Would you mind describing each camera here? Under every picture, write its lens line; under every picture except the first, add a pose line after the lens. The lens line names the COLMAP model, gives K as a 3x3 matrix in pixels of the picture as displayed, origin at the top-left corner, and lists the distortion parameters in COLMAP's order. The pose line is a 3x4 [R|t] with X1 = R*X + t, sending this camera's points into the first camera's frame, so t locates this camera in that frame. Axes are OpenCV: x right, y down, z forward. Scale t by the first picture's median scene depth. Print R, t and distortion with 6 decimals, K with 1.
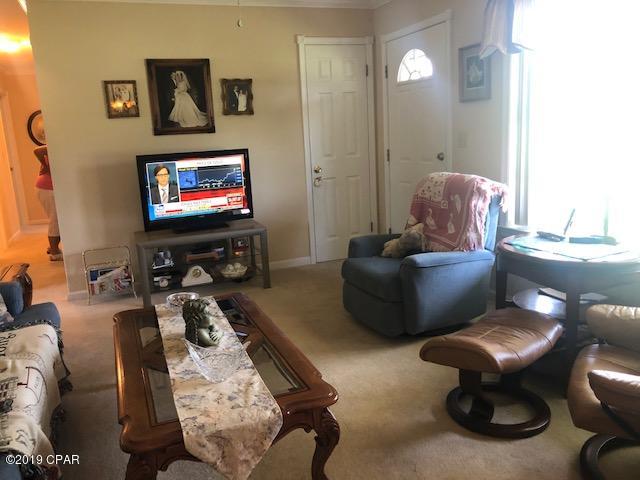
lens RADIAL K [[528.7, 0, 329.5], [0, 528.7, 238.6], [0, 0, 1]] dist [0.030737, -0.051986]
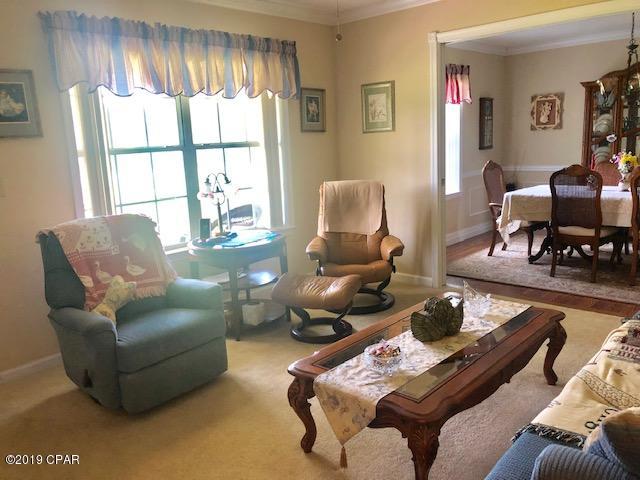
lens RADIAL K [[524.0, 0, 322.2], [0, 524.0, 230.2], [0, 0, 1]] dist [0.128913, -0.260862]
pose [[-0.415223, -0.077413, 0.906420, -0.700654], [0.254441, 0.946725, 0.197413, -0.176032], [-0.873412, 0.312601, -0.373405, 0.985742]]
